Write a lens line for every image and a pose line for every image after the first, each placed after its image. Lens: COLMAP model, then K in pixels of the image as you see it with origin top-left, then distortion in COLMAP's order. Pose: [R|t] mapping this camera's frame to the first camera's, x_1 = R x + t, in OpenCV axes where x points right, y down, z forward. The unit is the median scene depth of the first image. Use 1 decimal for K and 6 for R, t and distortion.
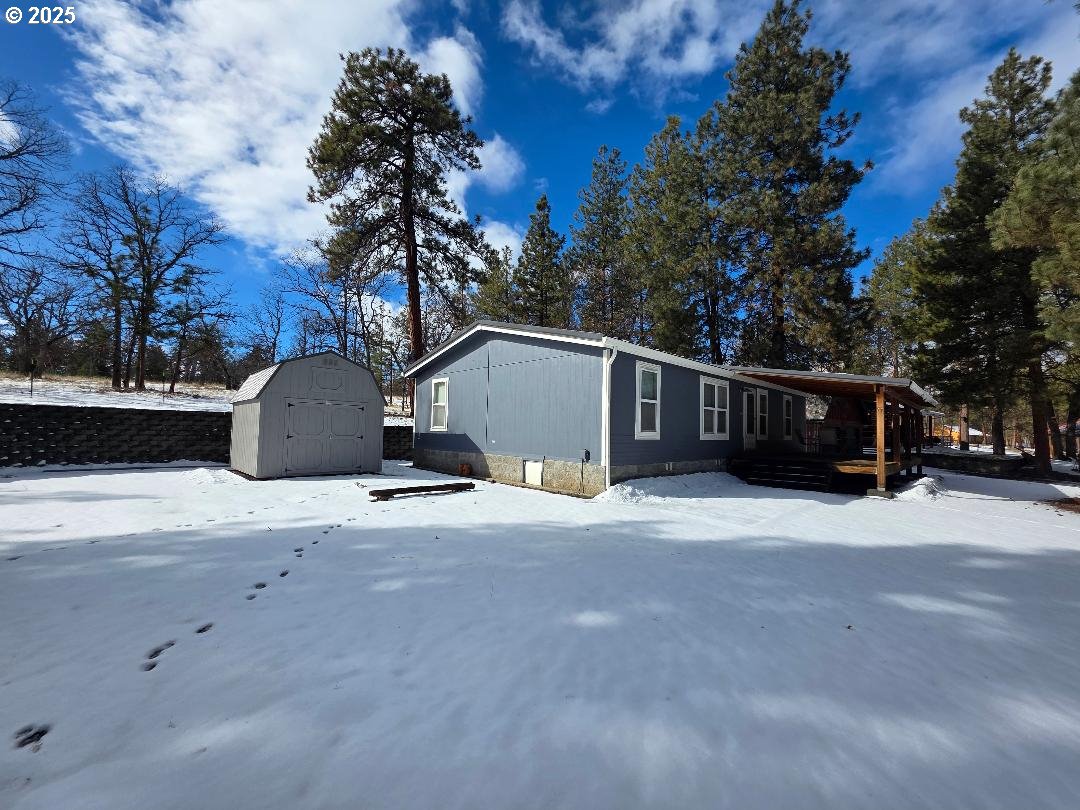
lens RADIAL K [[430.2, 0, 537.9], [0, 430.2, 407.2], [0, 0, 1]] dist [0.002252, 0.000326]
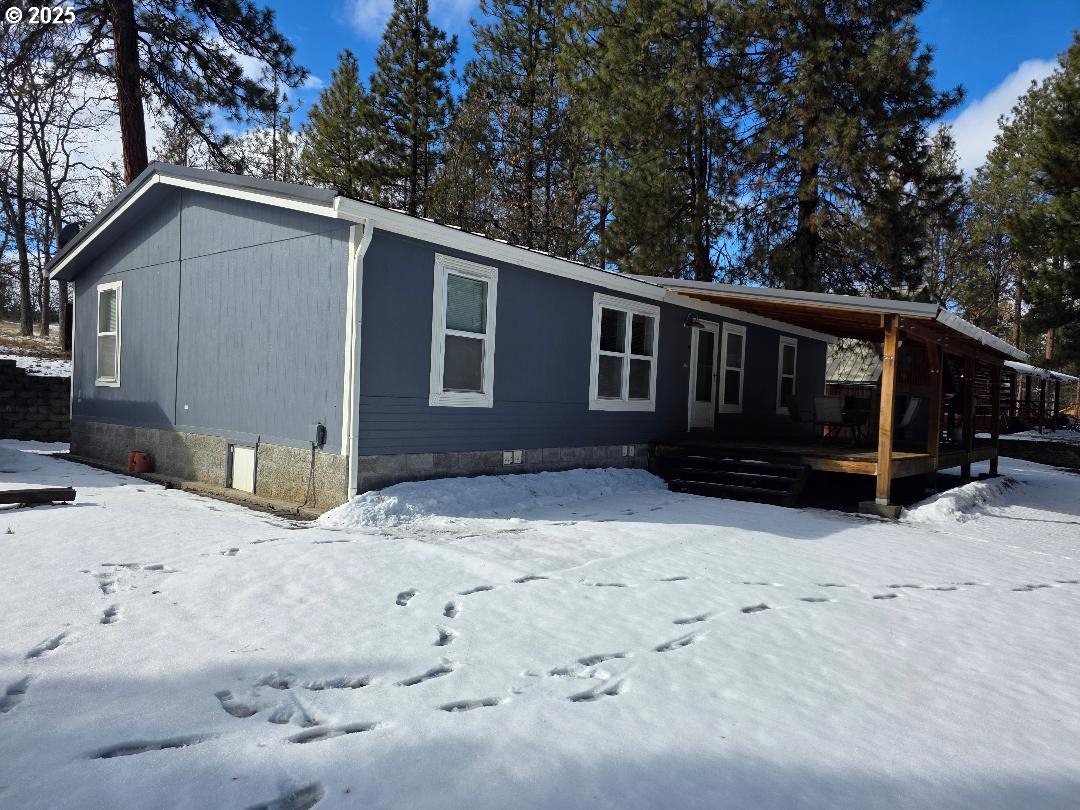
lens RADIAL K [[725.9, 0, 538.6], [0, 725.9, 405.1], [0, 0, 1]] dist [0.047156, -0.015850]
pose [[0.994745, 0.017018, 0.100957, 0.203342], [-0.023612, 0.997639, 0.064487, 0.010016], [-0.099622, -0.066532, 0.992799, 0.081968]]
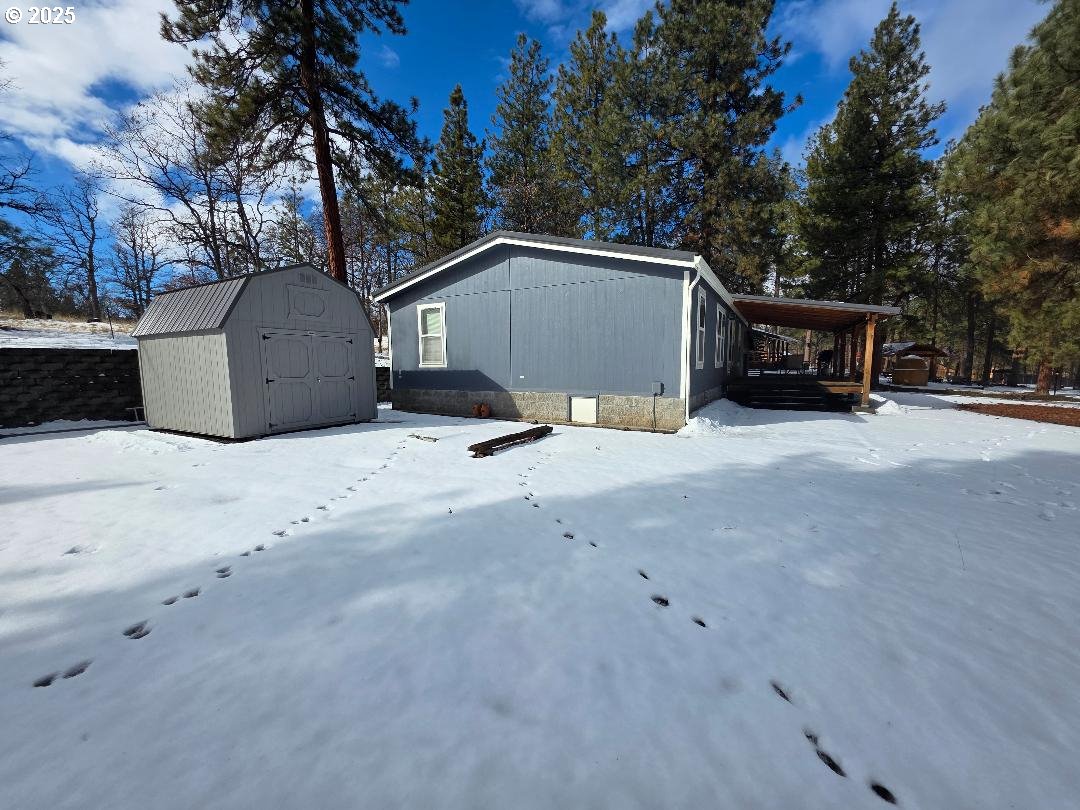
lens RADIAL K [[430.2, 0, 538.4], [0, 430.2, 407.3], [0, 0, 1]] dist [0.002252, 0.000326]
pose [[0.957336, -0.057026, 0.283293, -0.291635], [0.011417, 0.987034, 0.160105, -0.000055], [-0.288750, -0.150040, 0.945575, 0.133050]]
